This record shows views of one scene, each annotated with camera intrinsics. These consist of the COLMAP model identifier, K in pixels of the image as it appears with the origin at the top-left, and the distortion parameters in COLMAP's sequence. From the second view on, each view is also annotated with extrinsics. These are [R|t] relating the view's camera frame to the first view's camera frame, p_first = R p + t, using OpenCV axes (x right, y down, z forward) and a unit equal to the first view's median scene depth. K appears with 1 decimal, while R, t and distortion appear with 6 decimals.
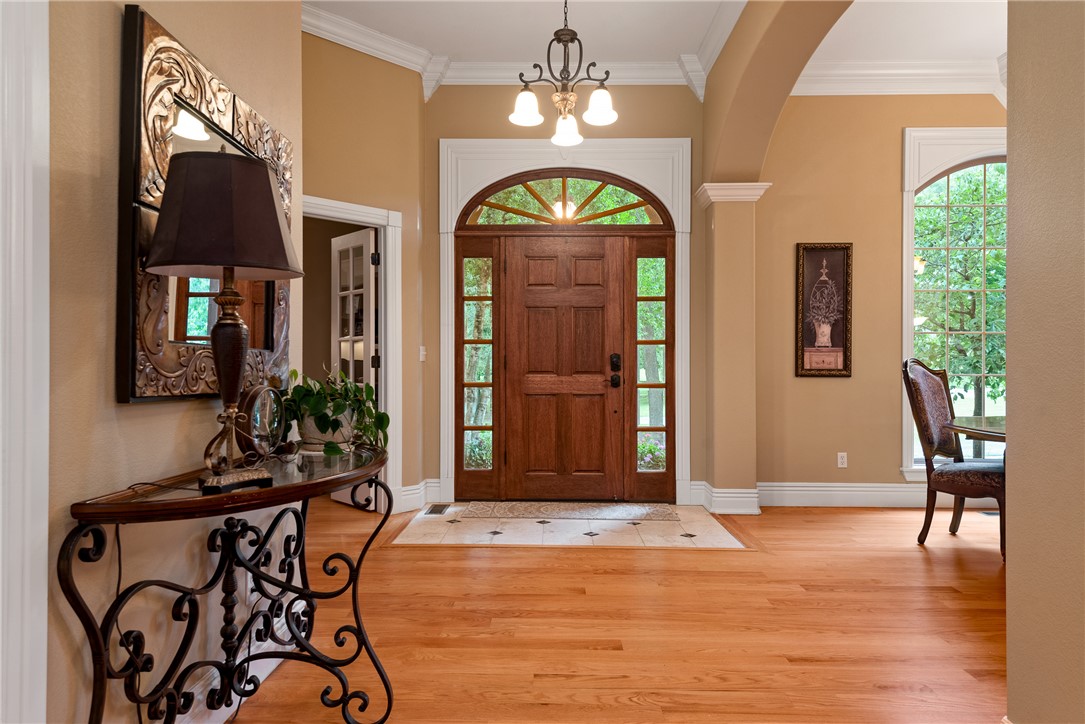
lens RADIAL K [[673.8, 0, 543.0], [0, 673.8, 360.3], [0, 0, 1]] dist [-0.000320, -0.001079]
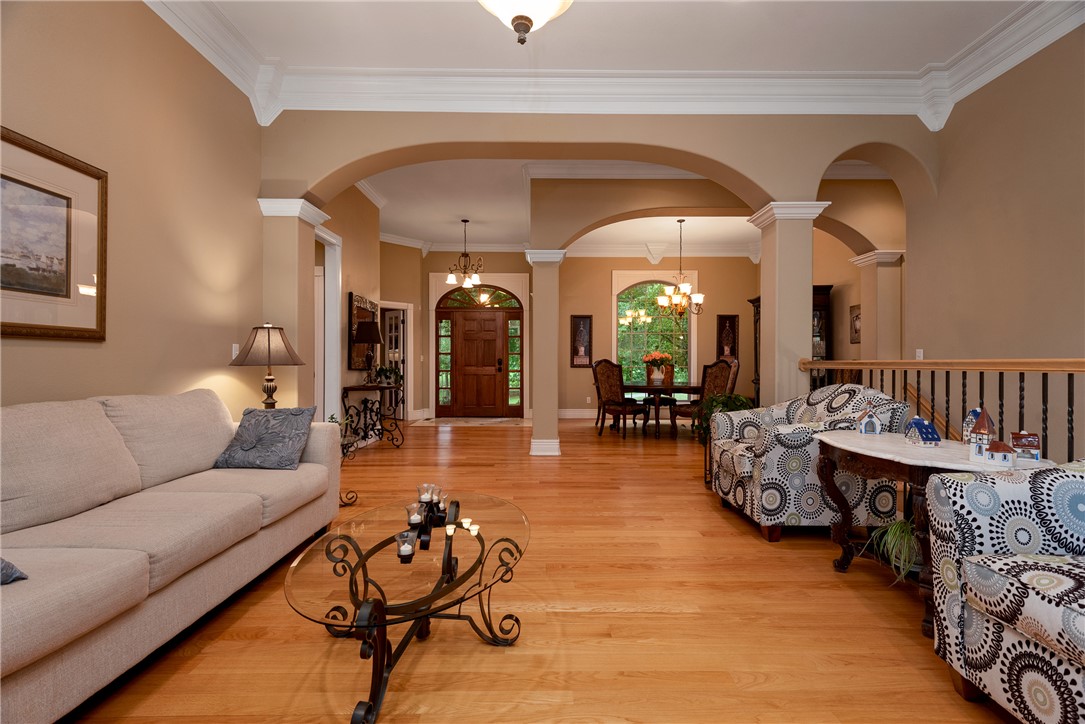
lens RADIAL K [[493.7, 0, 546.6], [0, 493.7, 354.5], [0, 0, 1]] dist [0.018896, -0.000742]
pose [[0.999623, -0.000801, 0.027445, 0.234618], [0.001160, 0.999914, -0.013049, -0.000427], [-0.027432, 0.013076, 0.999538, -0.852078]]
